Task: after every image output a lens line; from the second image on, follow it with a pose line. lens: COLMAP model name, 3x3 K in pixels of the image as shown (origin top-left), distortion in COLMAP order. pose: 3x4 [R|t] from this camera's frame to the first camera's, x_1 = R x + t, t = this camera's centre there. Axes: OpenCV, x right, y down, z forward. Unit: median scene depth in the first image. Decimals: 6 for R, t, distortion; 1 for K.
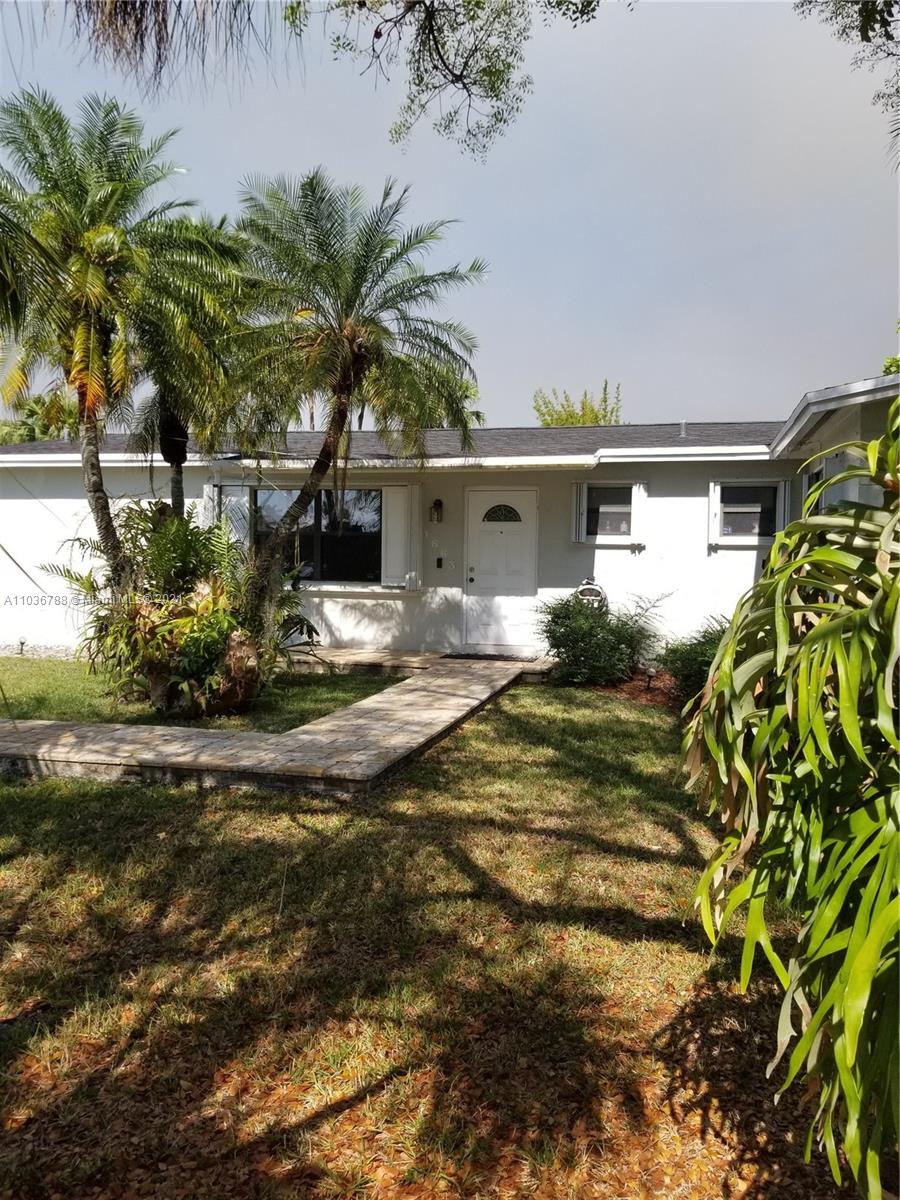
lens RADIAL K [[939.9, 0, 448.4], [0, 939.9, 599.1], [0, 0, 1]] dist [0.017112, -0.021387]
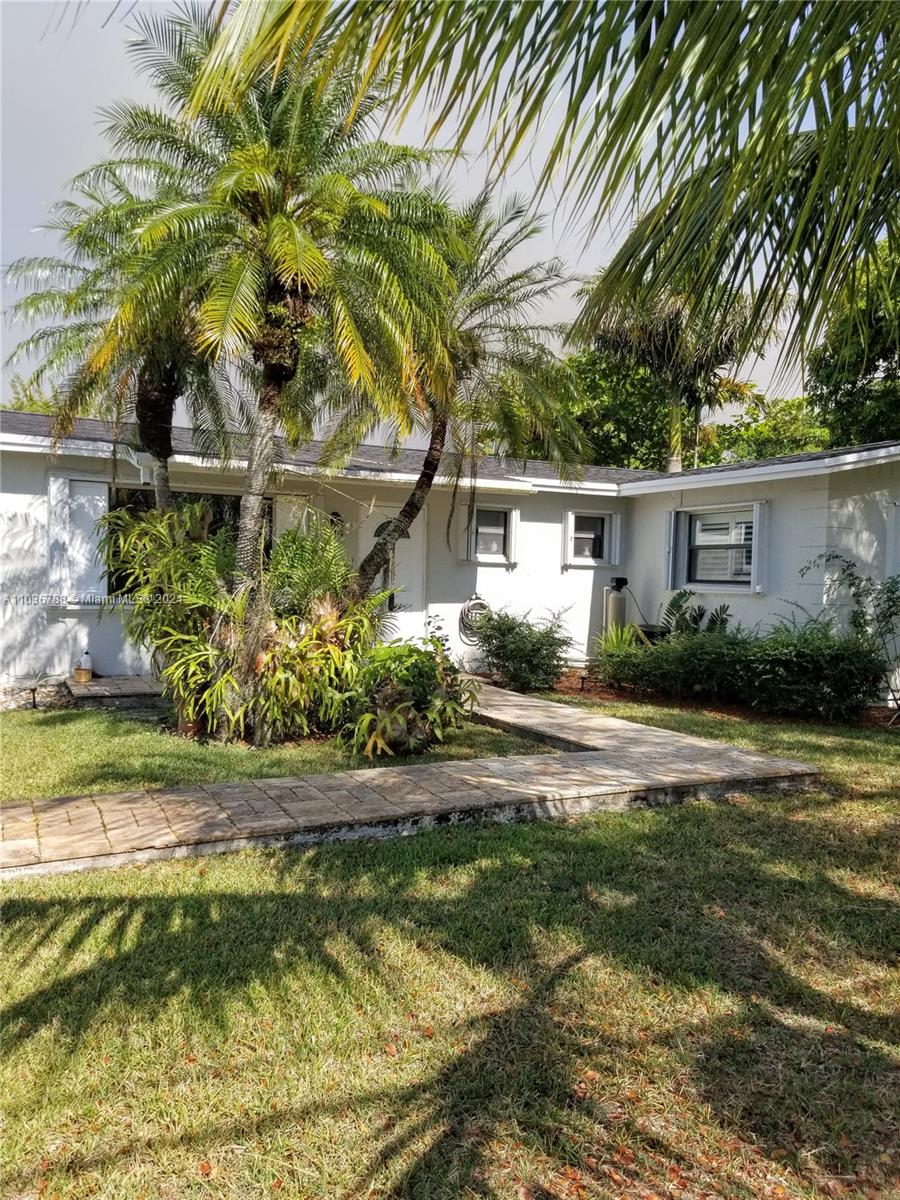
lens RADIAL K [[939.9, 0, 448.2], [0, 939.9, 599.7], [0, 0, 1]] dist [0.017112, -0.021387]
pose [[0.773018, -0.009511, 0.634313, -0.576003], [0.014488, 0.999891, -0.002663, -0.012916], [-0.634219, 0.011249, 0.773072, 0.185963]]
